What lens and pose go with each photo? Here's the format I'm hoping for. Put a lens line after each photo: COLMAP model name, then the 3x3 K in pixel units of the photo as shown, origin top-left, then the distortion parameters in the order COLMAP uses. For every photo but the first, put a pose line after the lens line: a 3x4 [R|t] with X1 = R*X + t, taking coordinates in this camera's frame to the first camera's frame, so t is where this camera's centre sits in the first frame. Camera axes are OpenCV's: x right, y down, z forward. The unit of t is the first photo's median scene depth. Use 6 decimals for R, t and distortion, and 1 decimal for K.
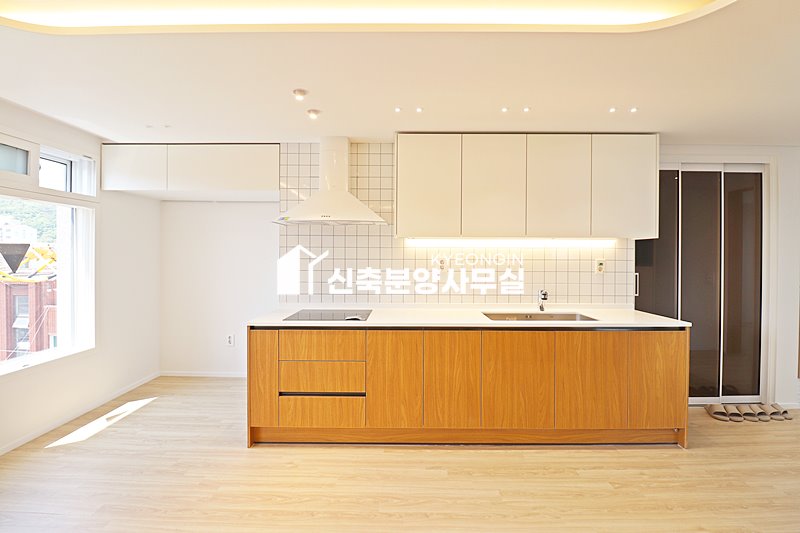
lens RADIAL K [[366.2, 0, 402.5], [0, 366.2, 259.0], [0, 0, 1]] dist [-0.002139, -0.012354]
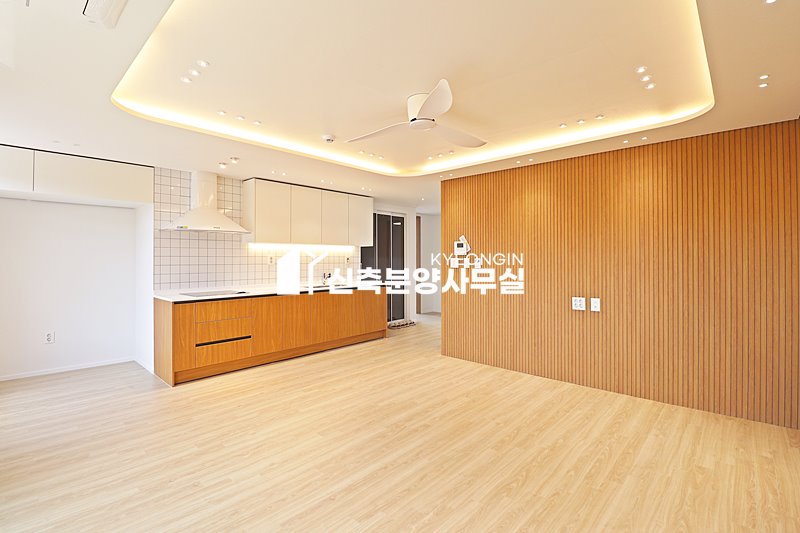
lens RADIAL K [[371.2, 0, 400.6], [0, 371.2, 256.5], [0, 0, 1]] dist [-0.001871, -0.012812]
pose [[0.669437, -0.000798, 0.742868, -0.806917], [0.009149, 0.999932, -0.007170, 0.020071], [-0.742812, 0.011596, 0.669399, -0.575768]]
